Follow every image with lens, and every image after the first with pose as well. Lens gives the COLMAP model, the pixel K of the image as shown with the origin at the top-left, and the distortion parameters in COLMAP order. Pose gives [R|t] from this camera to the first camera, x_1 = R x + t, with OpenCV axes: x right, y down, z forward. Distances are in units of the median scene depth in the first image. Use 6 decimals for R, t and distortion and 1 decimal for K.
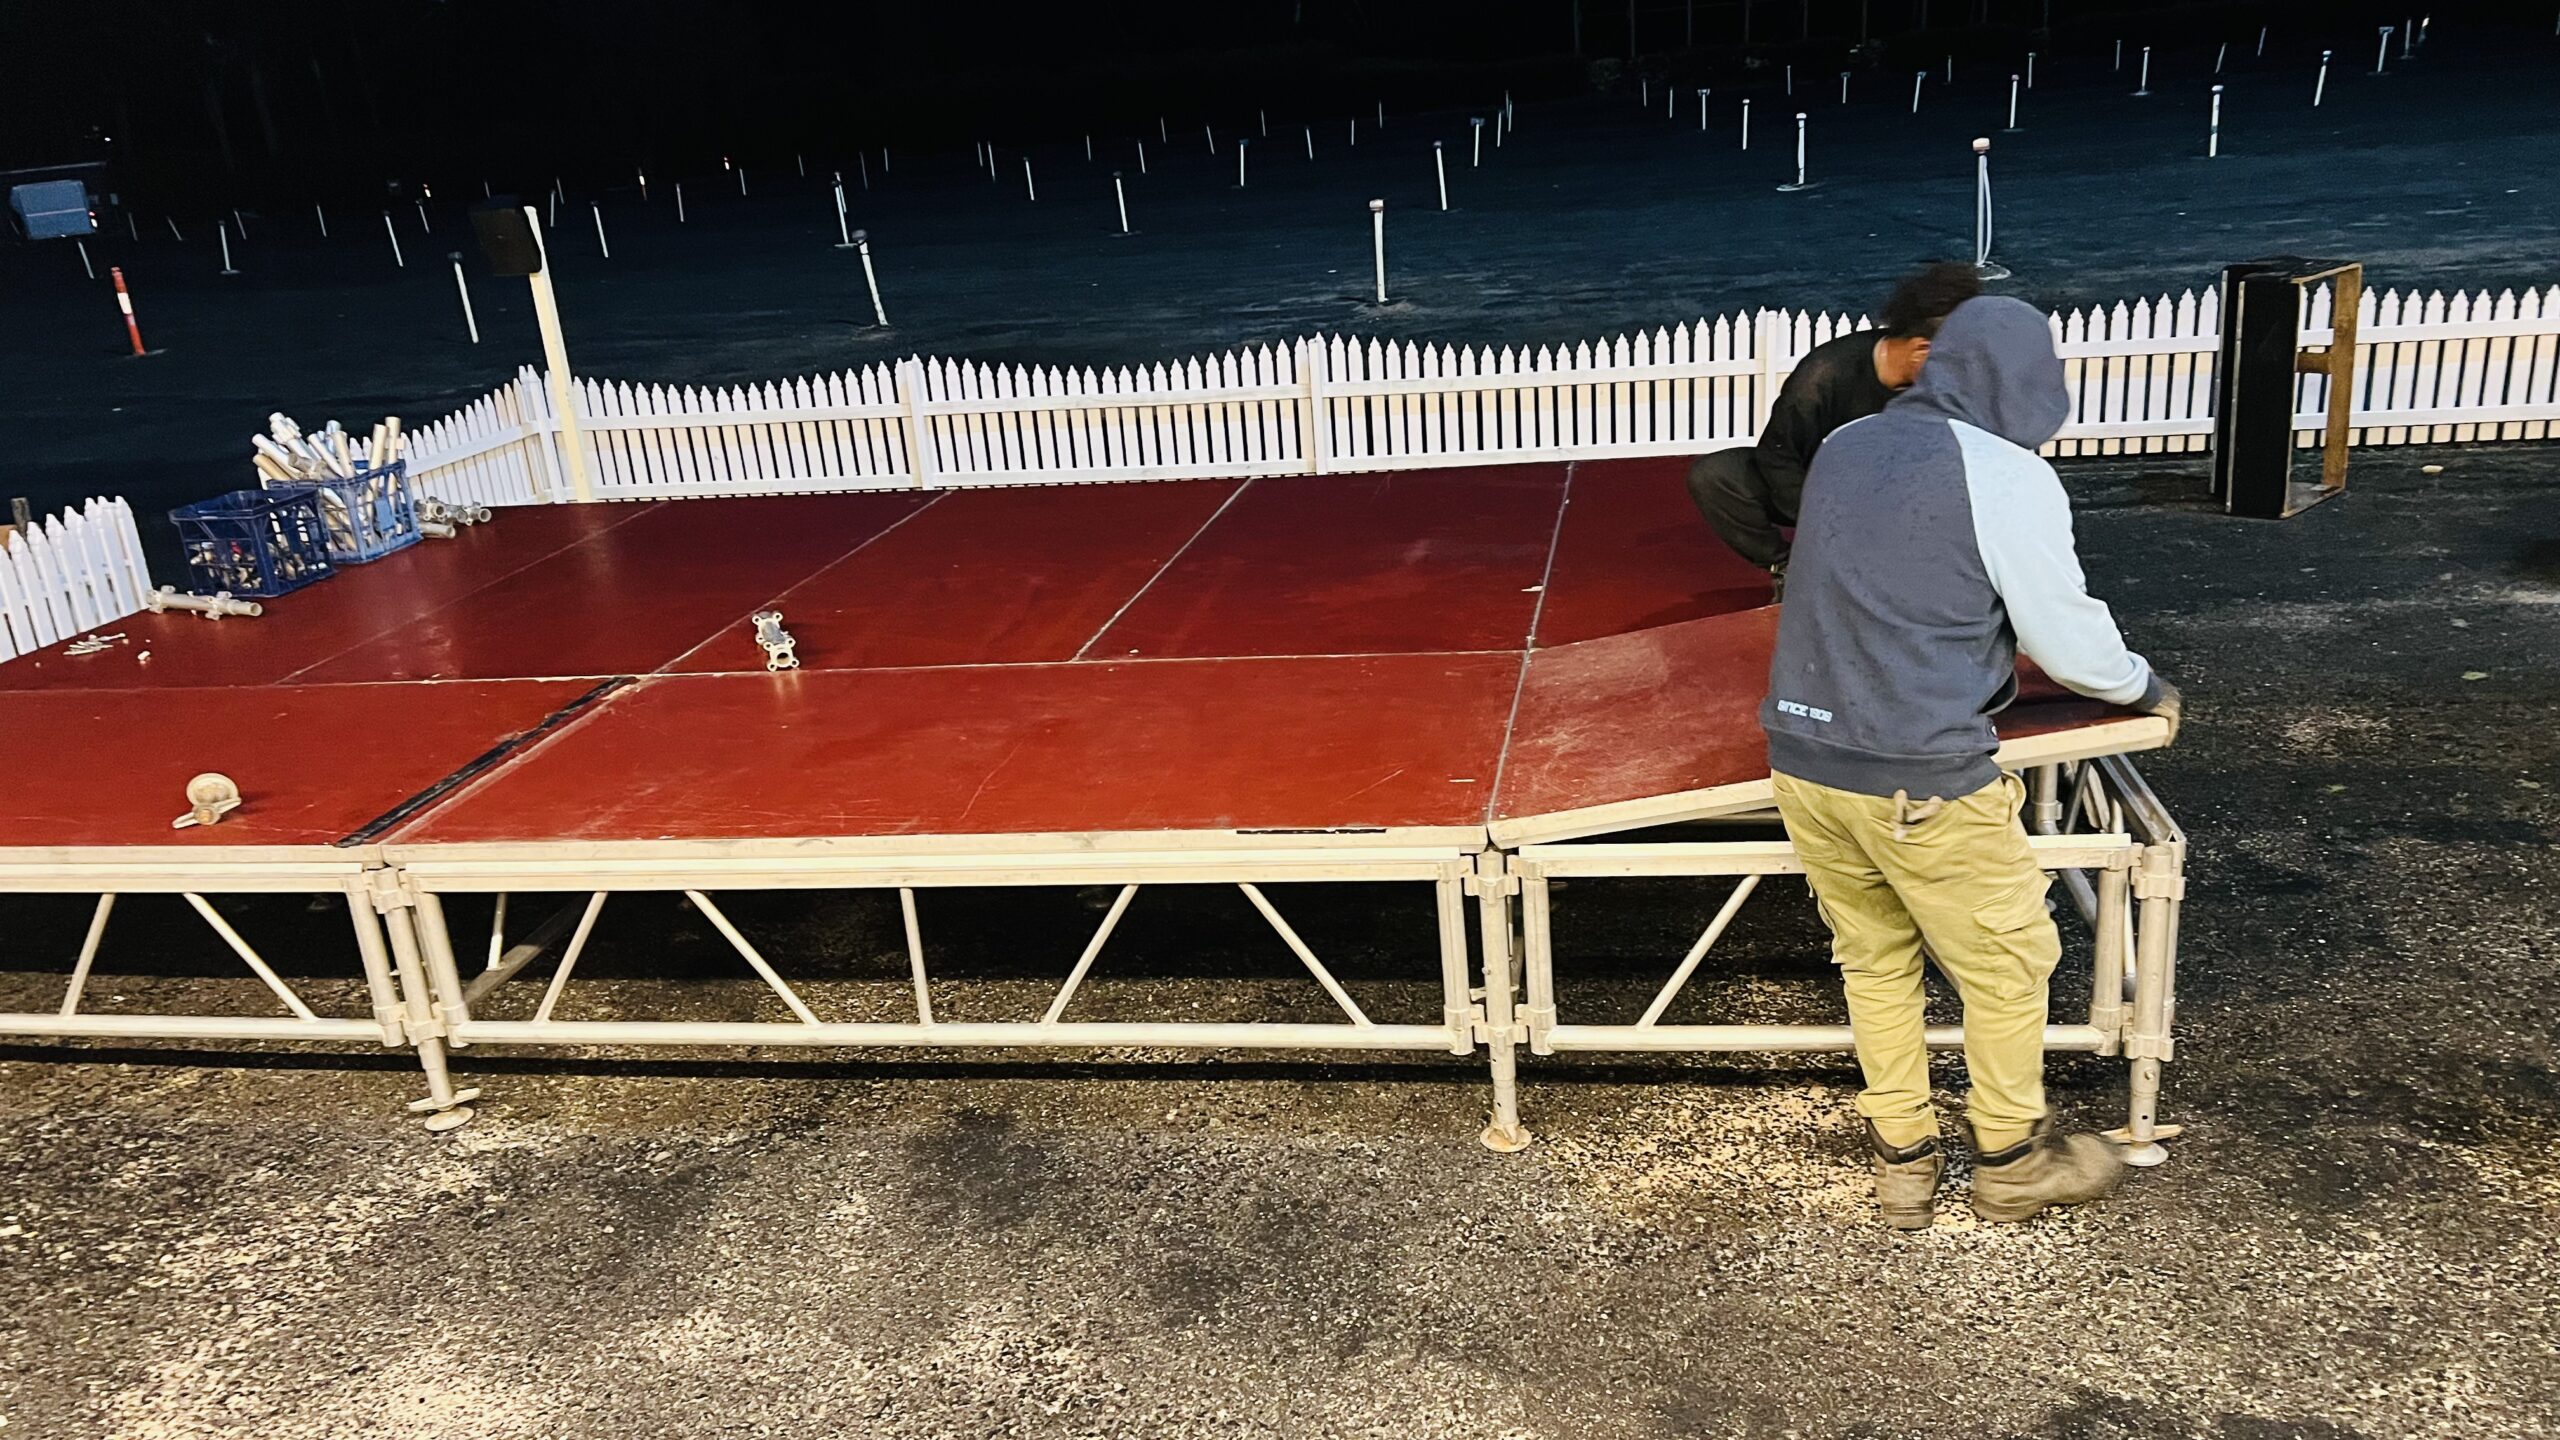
lens RADIAL K [[1902.7, 0, 1301.6], [0, 1902.7, 701.4], [0, 0, 1]] dist [0.056611, -0.070283]
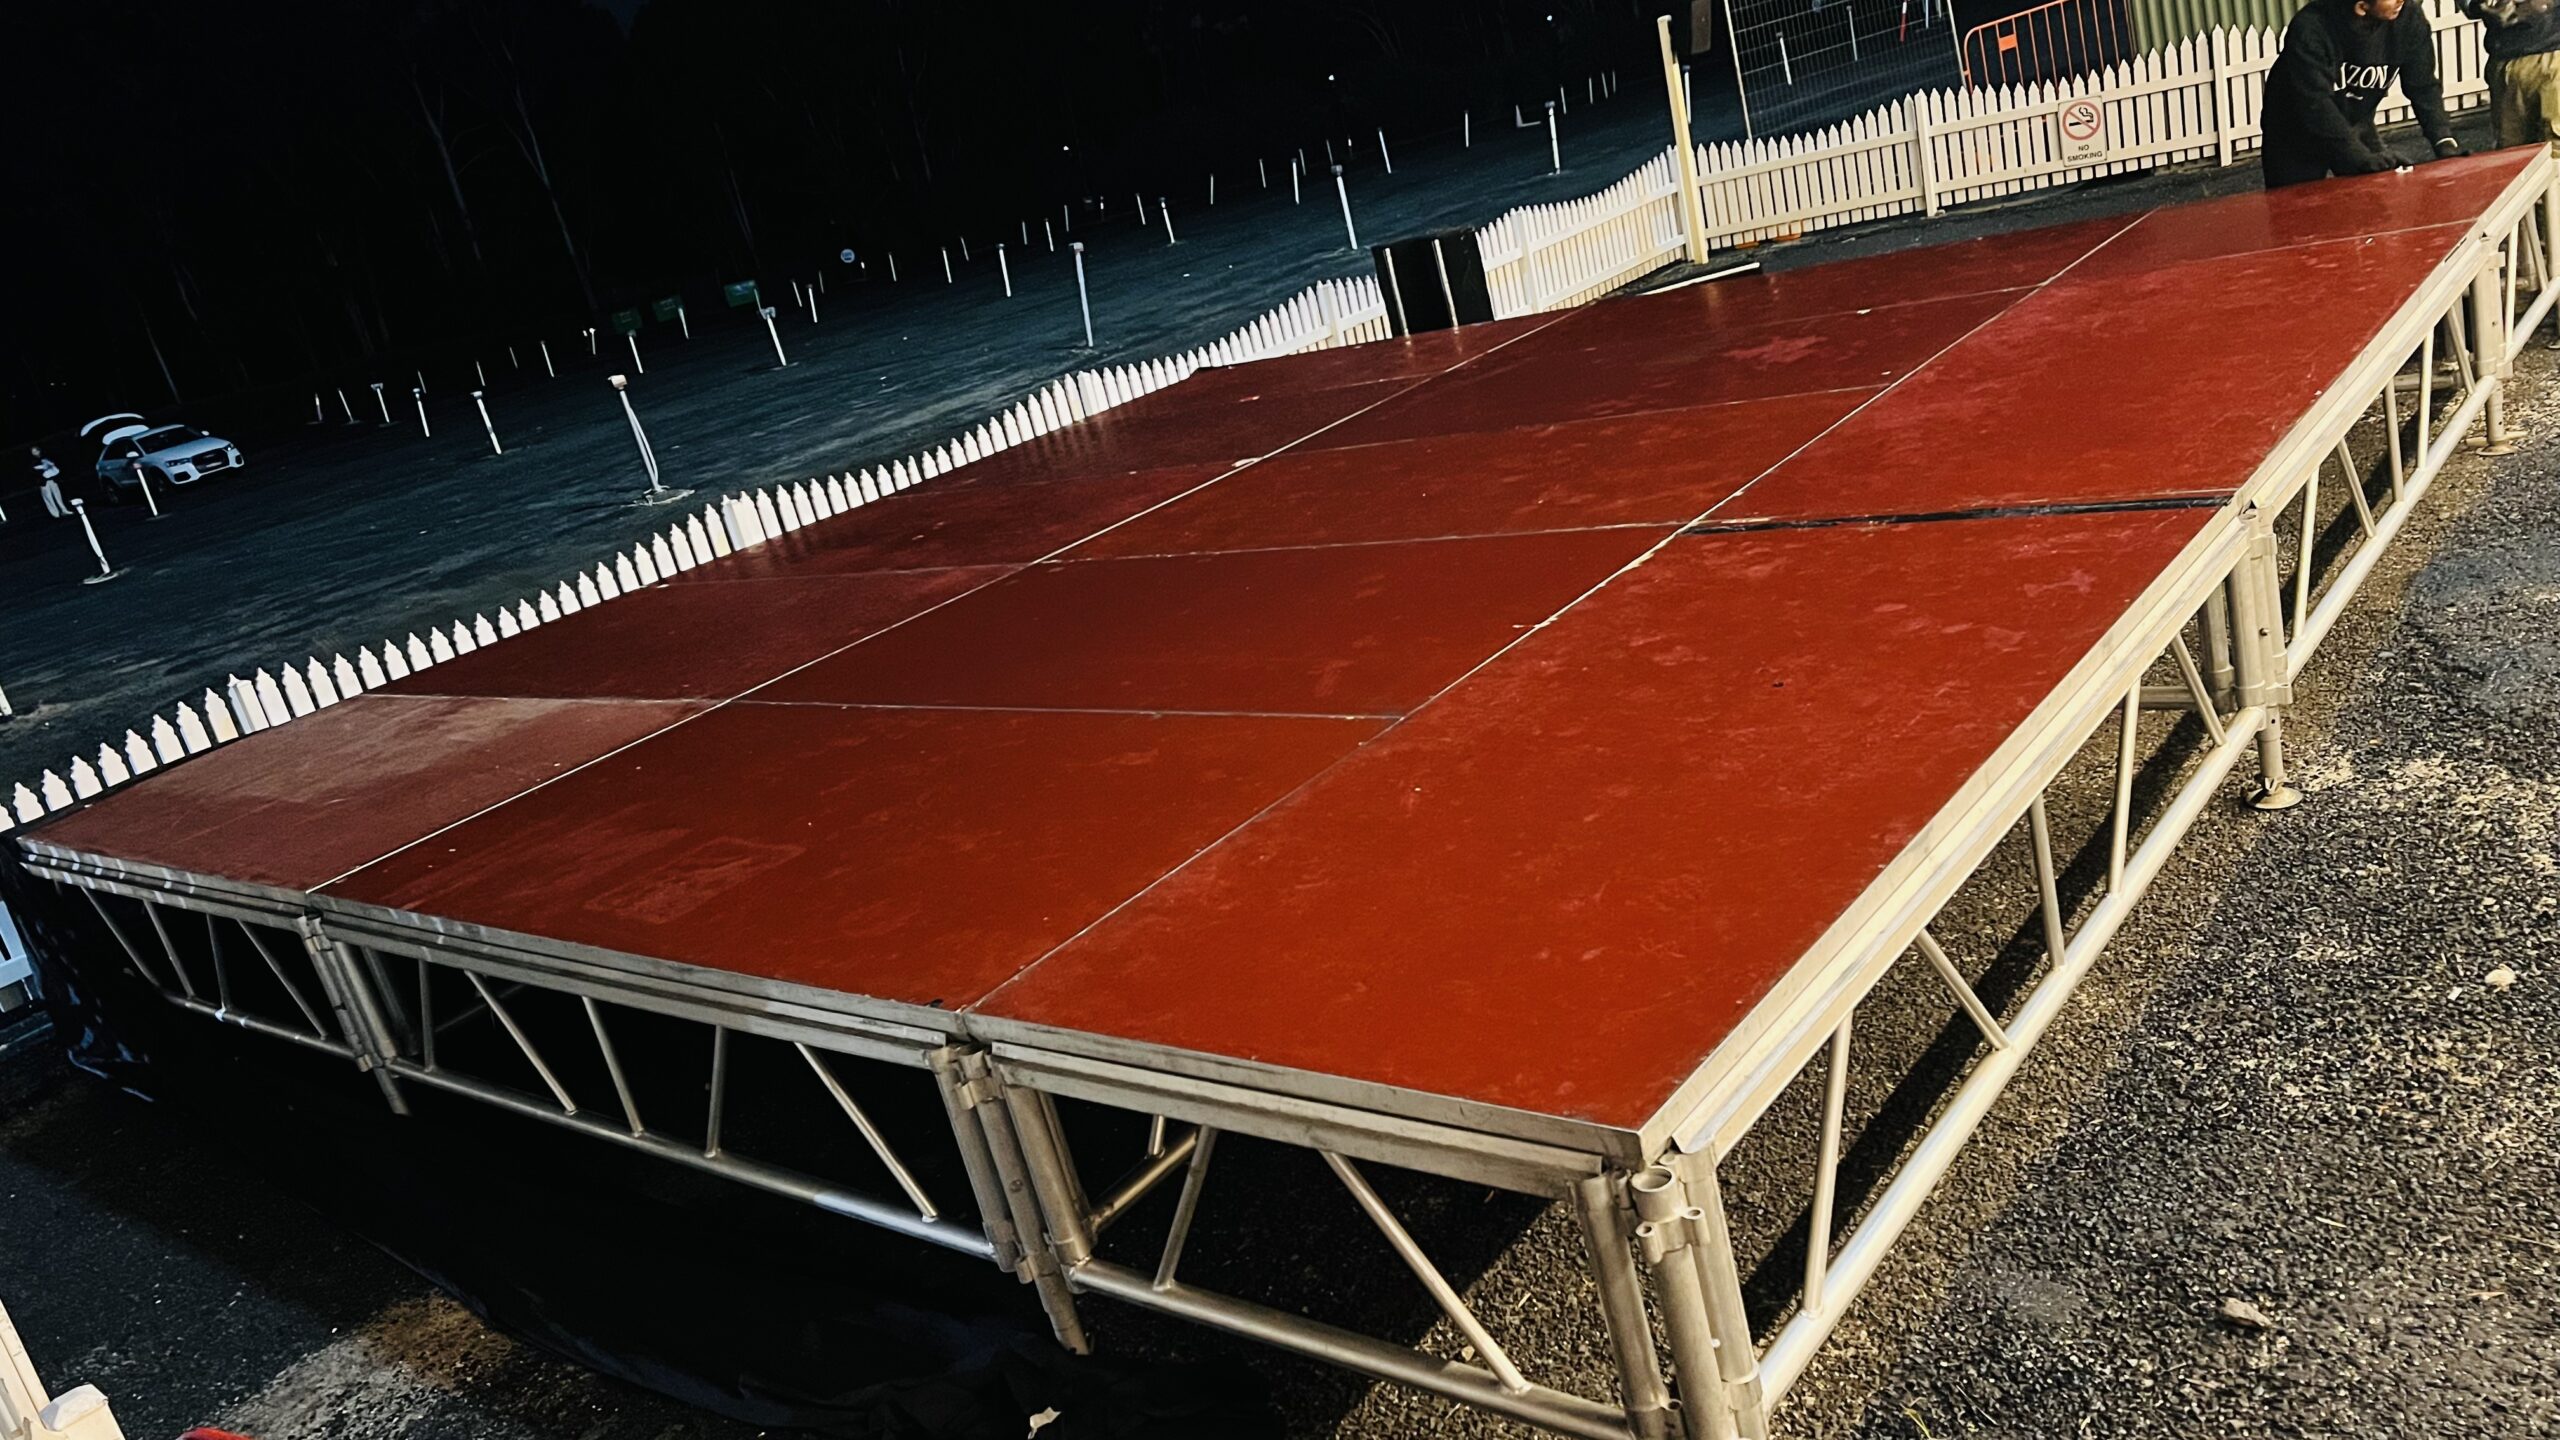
lens RADIAL K [[1902.7, 0, 1301.6], [0, 1902.7, 701.4], [0, 0, 1]] dist [0.056611, -0.070283]
pose [[0.482663, -0.295730, 0.824366, -1.159112], [0.459315, 0.886908, 0.049239, -0.065648], [-0.745698, 0.354878, 0.563911, 0.671727]]
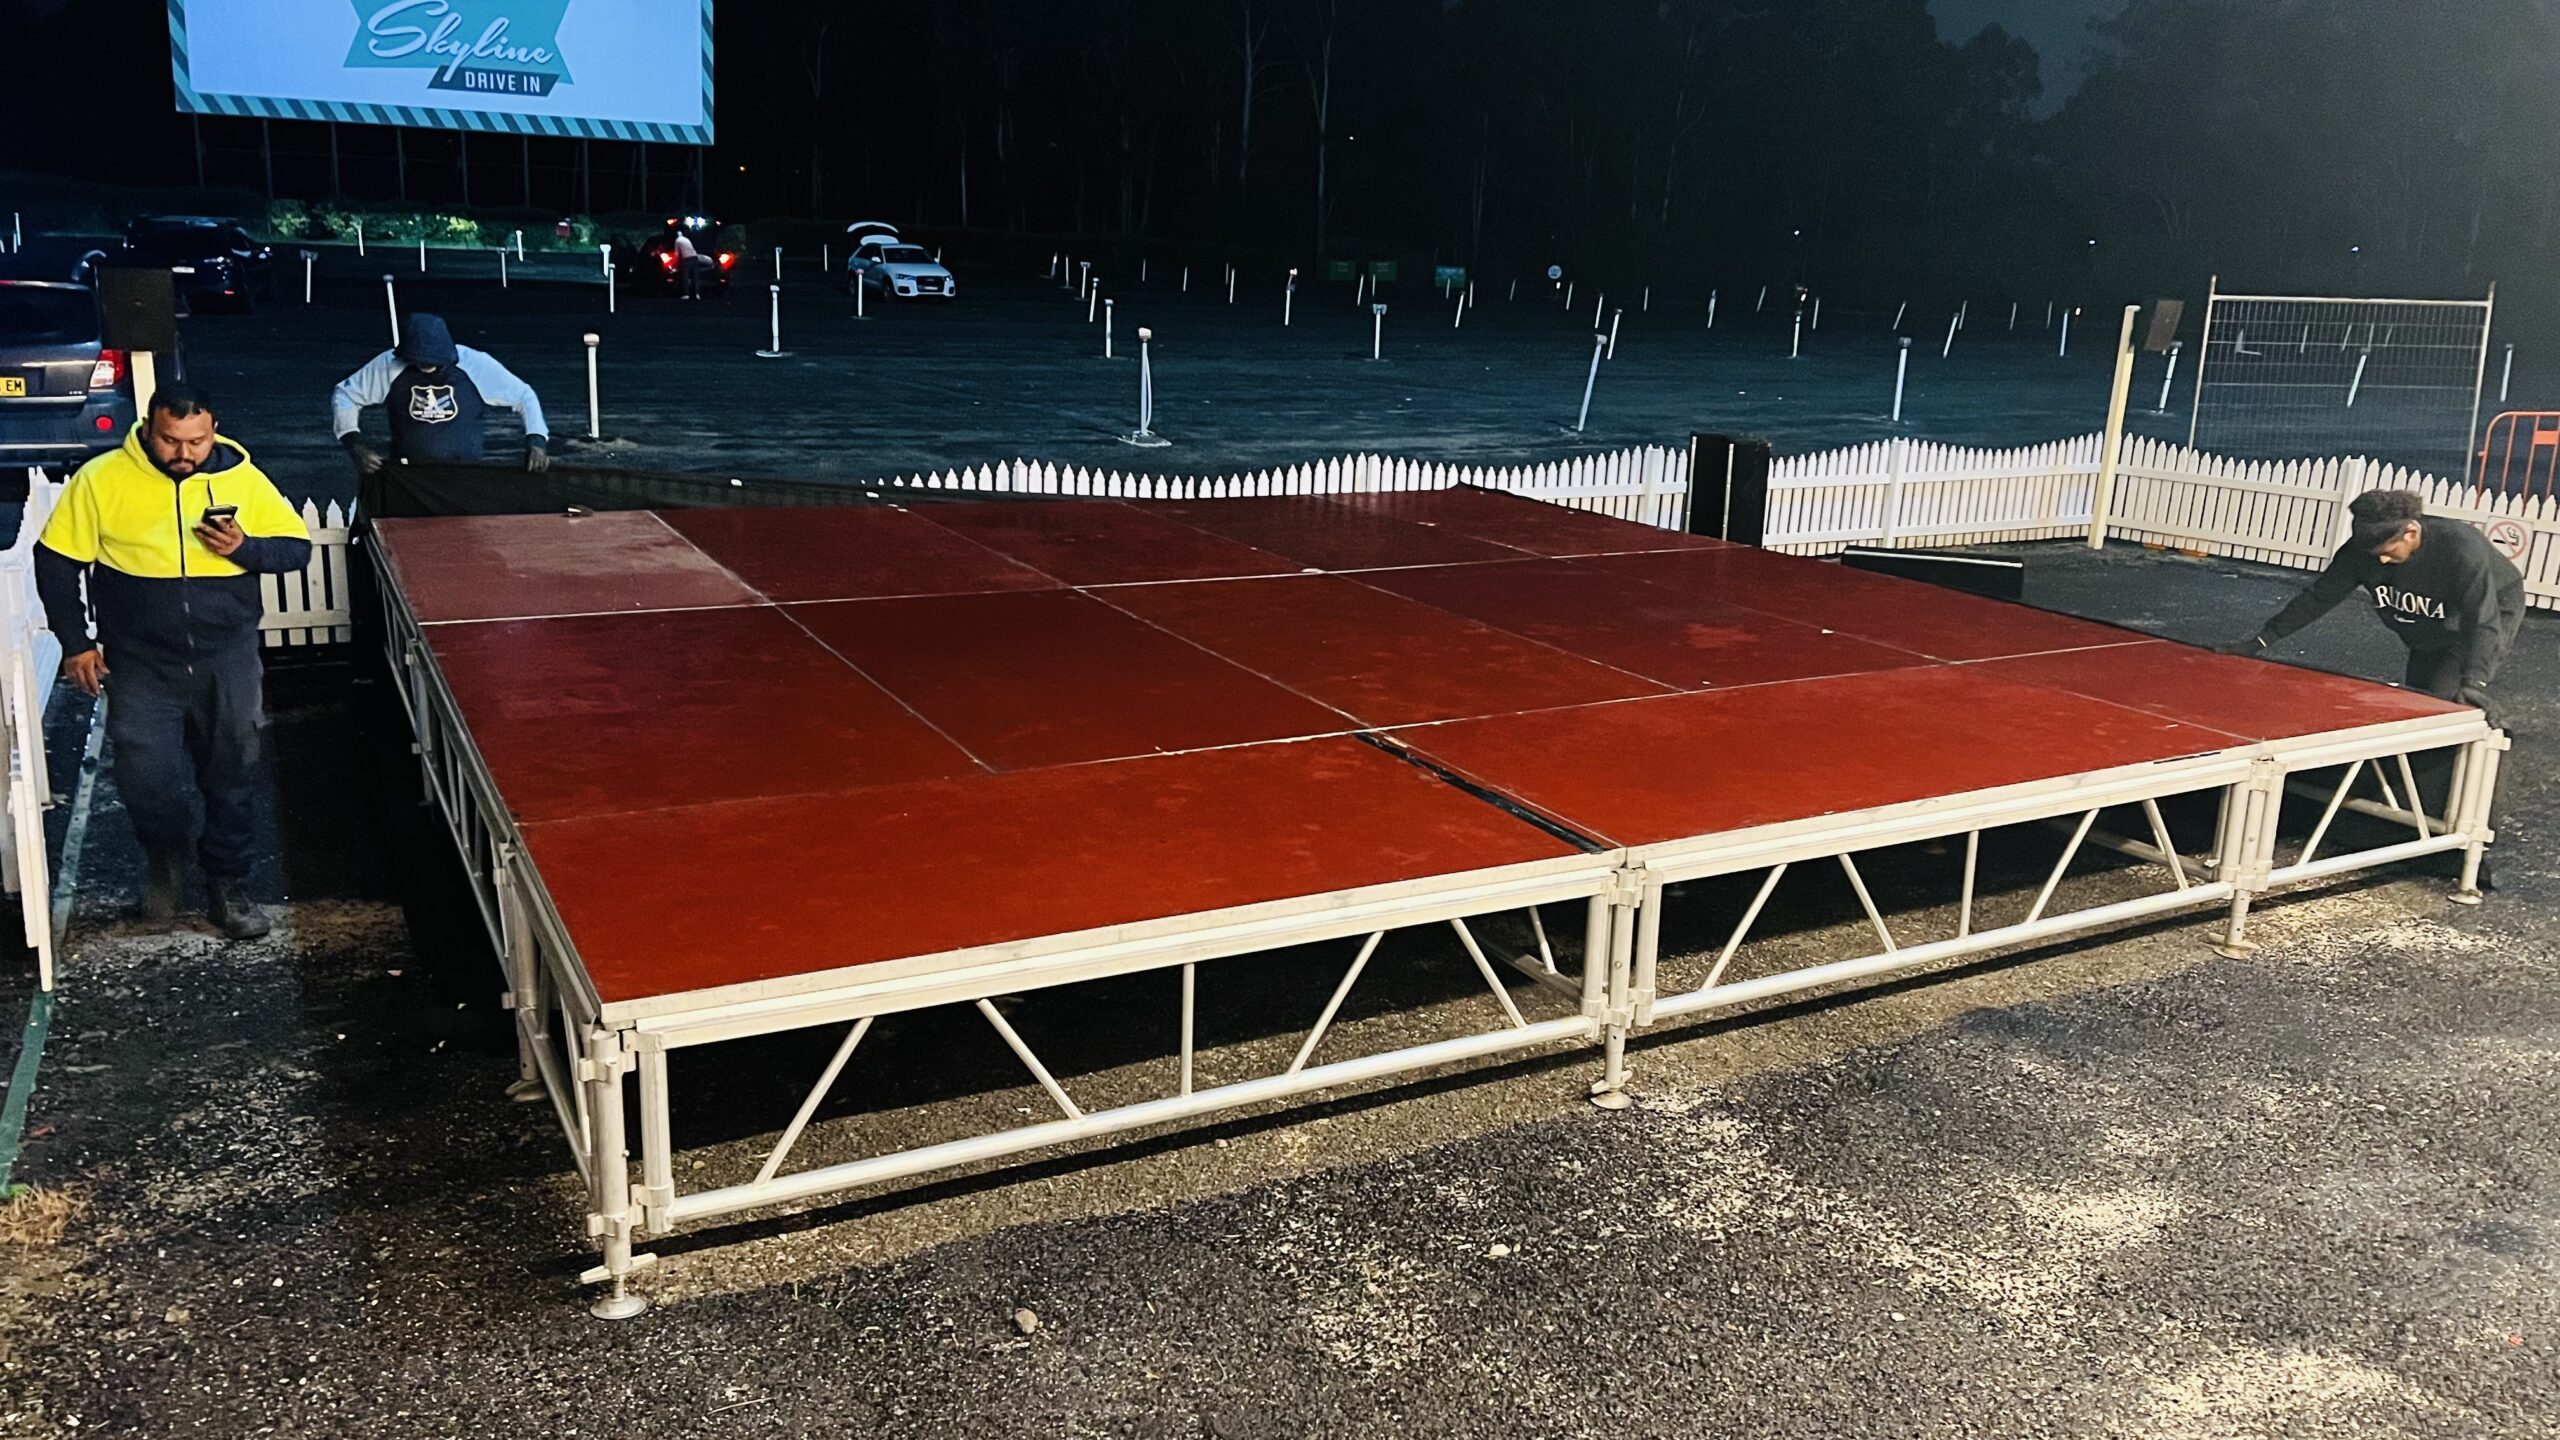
lens RADIAL K [[1902.7, 0, 1301.6], [0, 1902.7, 701.4], [0, 0, 1]] dist [0.056611, -0.070283]
pose [[0.764944, -0.045454, 0.642491, -1.059261], [0.102933, 0.993314, -0.052277, 0.022573], [-0.635819, 0.106123, 0.764508, 0.201785]]
